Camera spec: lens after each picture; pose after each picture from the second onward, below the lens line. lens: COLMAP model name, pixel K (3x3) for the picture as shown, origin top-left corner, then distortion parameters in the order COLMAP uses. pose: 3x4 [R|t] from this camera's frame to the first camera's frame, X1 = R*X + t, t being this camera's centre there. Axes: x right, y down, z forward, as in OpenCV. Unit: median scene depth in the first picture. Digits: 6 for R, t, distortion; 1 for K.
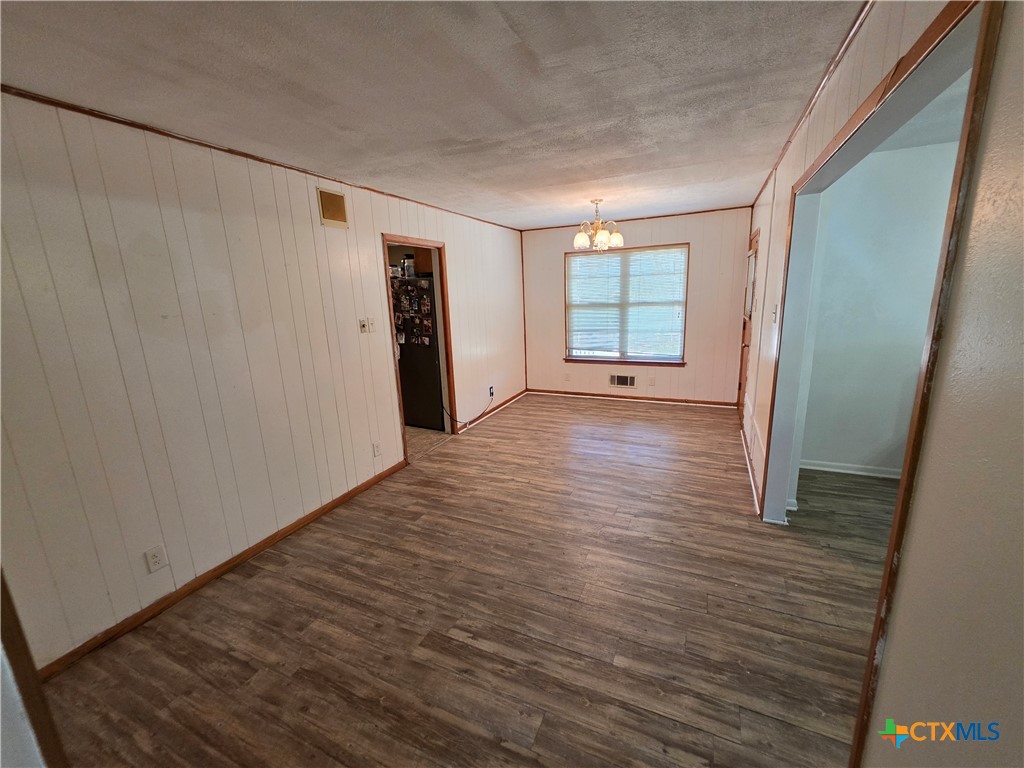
lens RADIAL K [[411.6, 0, 512.1], [0, 411.6, 385.9], [0, 0, 1]] dist [0.002979, 0.000117]
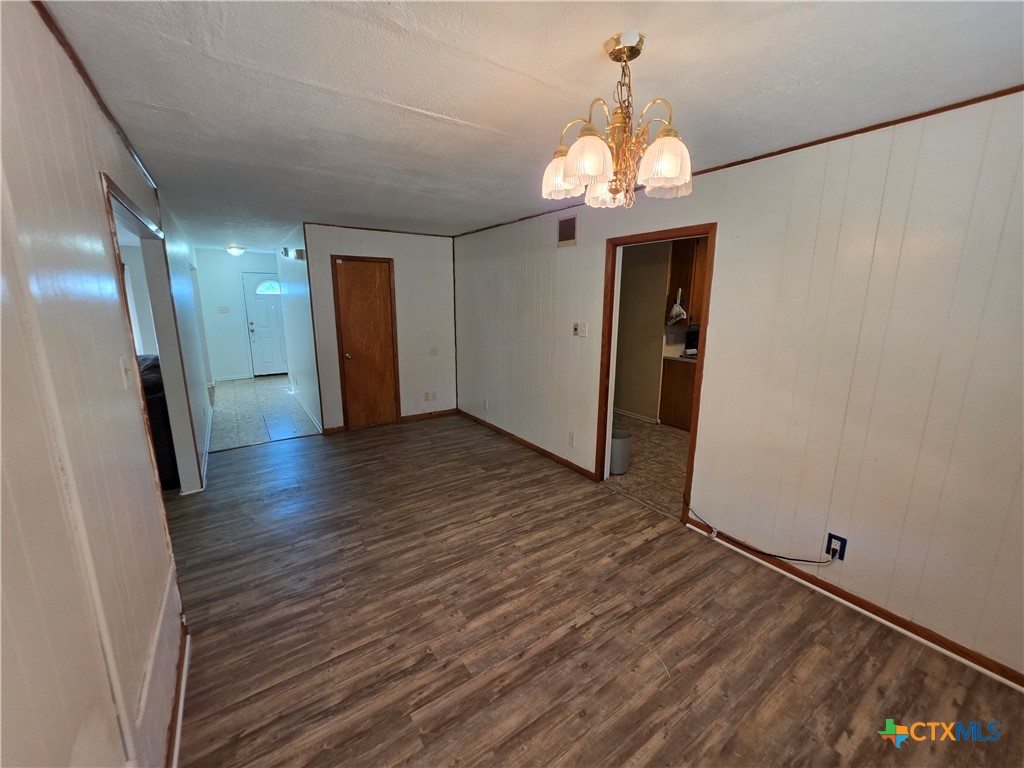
lens RADIAL K [[411.6, 0, 511.0], [0, 411.6, 379.1], [0, 0, 1]] dist [0.002979, 0.000117]
pose [[-0.509480, 0.205637, -0.835550, 0.708473], [-0.172422, 0.926934, 0.333263, -0.371066], [0.843030, 0.313858, -0.436798, 1.416430]]
